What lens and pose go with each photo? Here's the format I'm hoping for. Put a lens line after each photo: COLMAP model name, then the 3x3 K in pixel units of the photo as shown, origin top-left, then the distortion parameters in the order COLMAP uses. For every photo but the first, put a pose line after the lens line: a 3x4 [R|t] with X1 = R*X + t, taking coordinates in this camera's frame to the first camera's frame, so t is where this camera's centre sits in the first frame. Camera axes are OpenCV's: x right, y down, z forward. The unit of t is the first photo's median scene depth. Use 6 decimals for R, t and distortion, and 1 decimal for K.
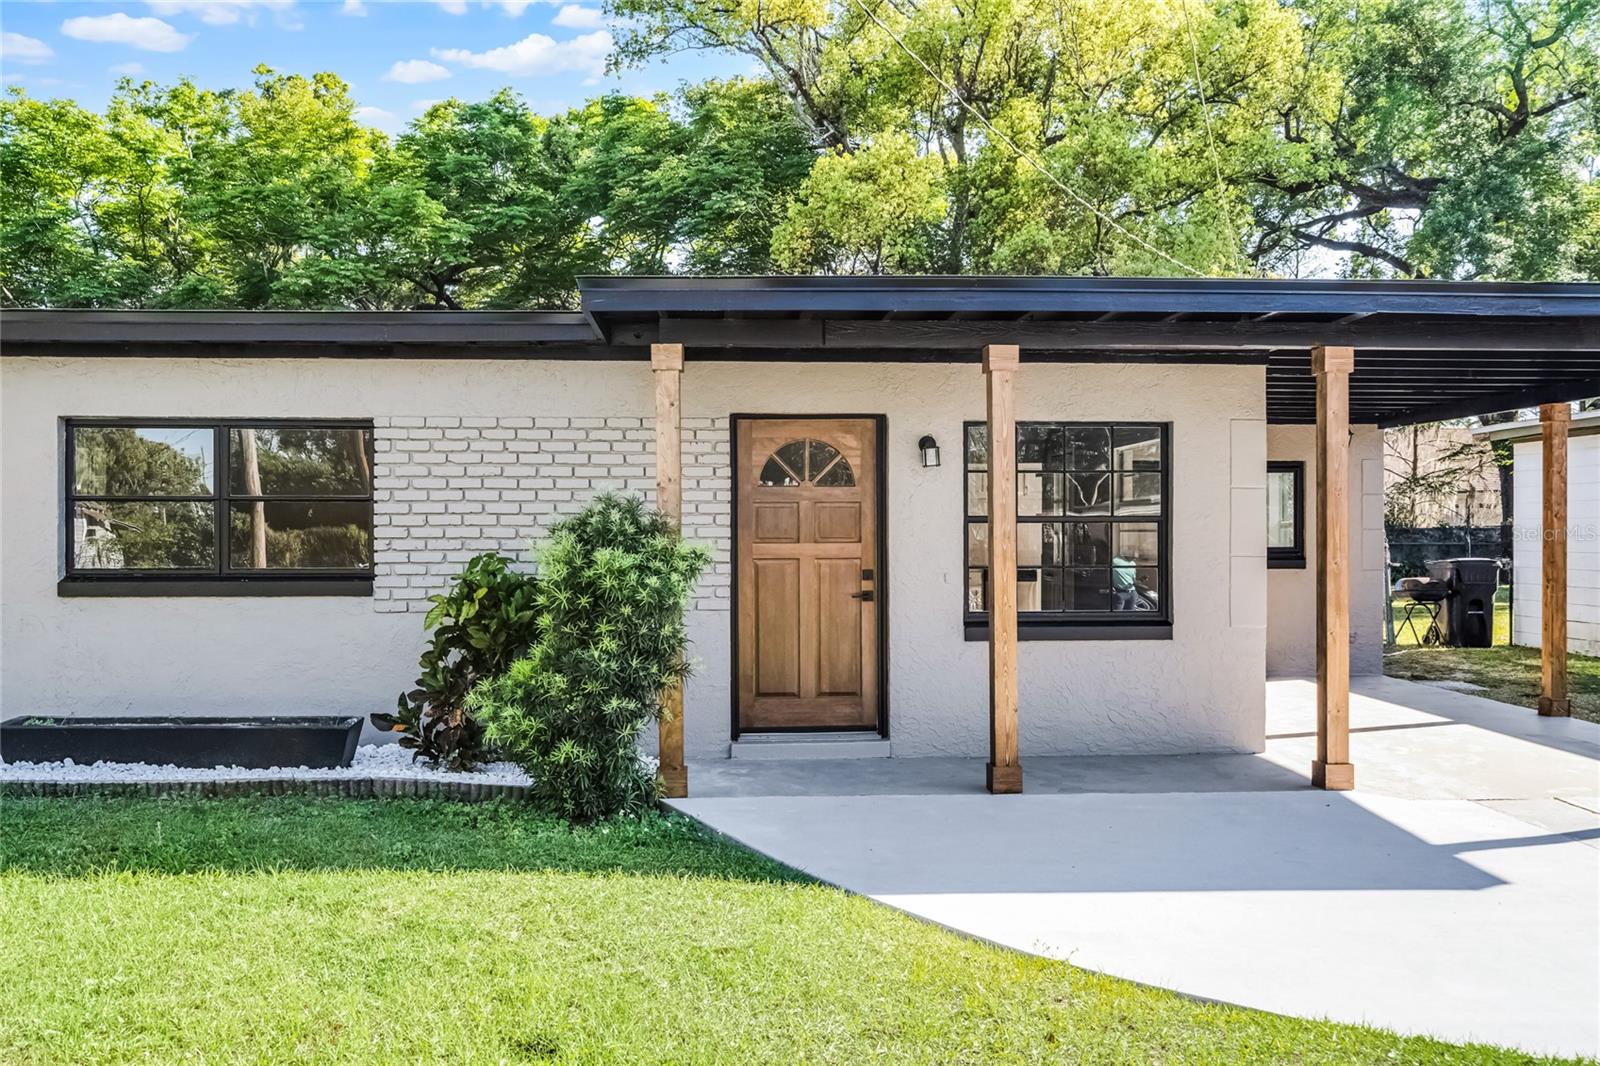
lens RADIAL K [[1142.1, 0, 803.0], [0, 1142.1, 528.9], [0, 0, 1]] dist [0.008080, -0.002299]
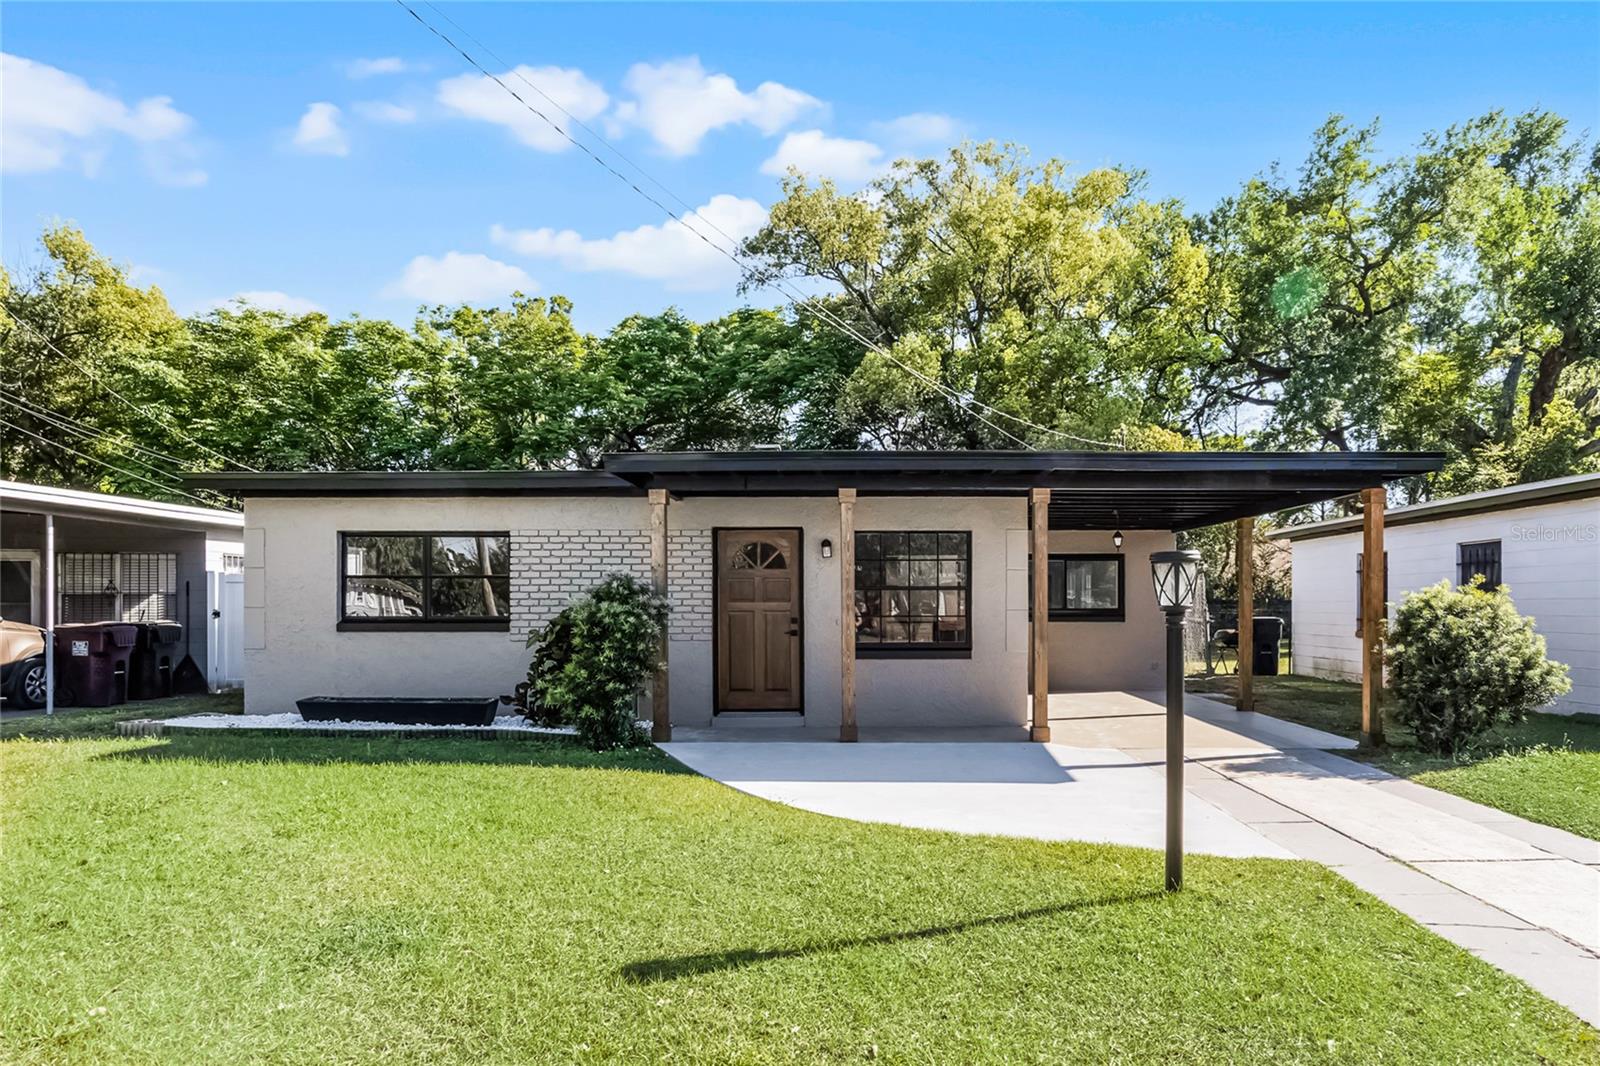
lens RADIAL K [[786.4, 0, 845.7], [0, 786.4, 598.2], [0, 0, 1]] dist [-0.002851, 0.001912]
pose [[0.998877, 0.000063, -0.047388, 0.190193], [-0.000235, 0.999993, -0.003643, 0.010829], [0.047387, 0.003650, 0.998870, -0.178248]]
